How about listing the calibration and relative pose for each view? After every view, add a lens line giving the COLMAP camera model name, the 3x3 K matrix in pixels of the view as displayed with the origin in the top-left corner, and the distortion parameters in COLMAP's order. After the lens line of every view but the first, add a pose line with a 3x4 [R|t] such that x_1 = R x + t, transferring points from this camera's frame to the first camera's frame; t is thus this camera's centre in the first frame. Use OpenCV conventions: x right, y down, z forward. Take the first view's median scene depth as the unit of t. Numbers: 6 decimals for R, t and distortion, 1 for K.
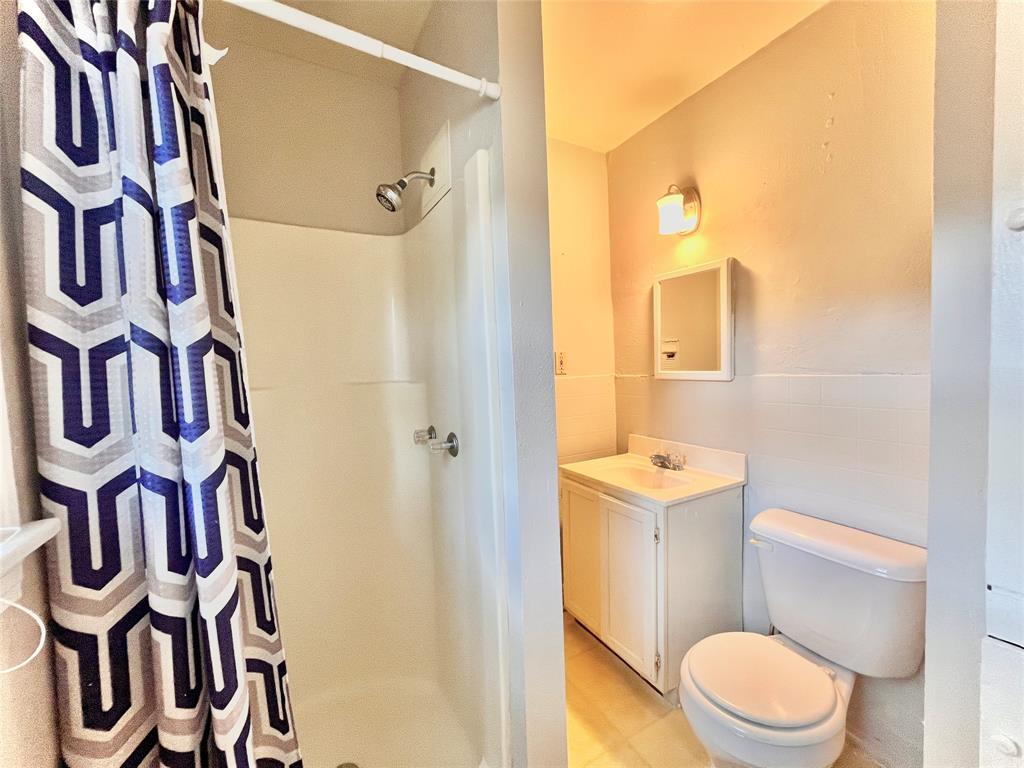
lens RADIAL K [[414.5, 0, 512.0], [0, 414.5, 384.0], [0, 0, 1]] dist [-0.001891, -0.002726]
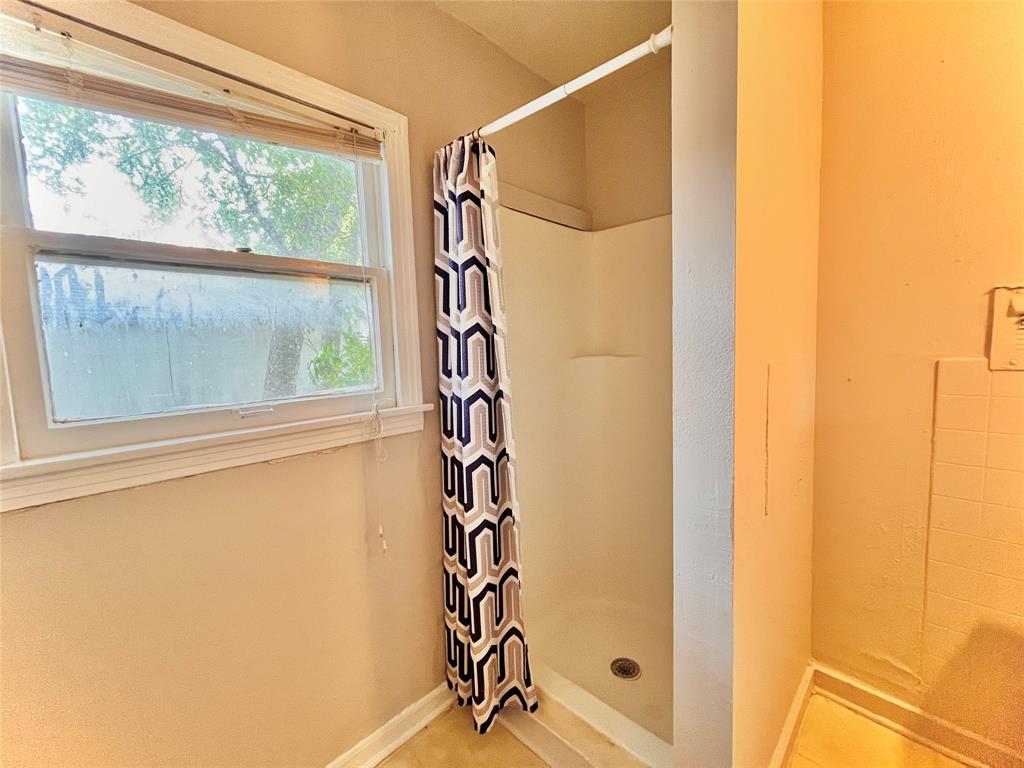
lens RADIAL K [[414.5, 0, 512.0], [0, 414.5, 384.0], [0, 0, 1]] dist [-0.001891, -0.002726]
pose [[0.275897, 0.101807, -0.955780, 1.296776], [-0.022511, 0.994786, 0.099464, -0.053892], [0.960924, -0.005927, 0.276751, 0.677378]]
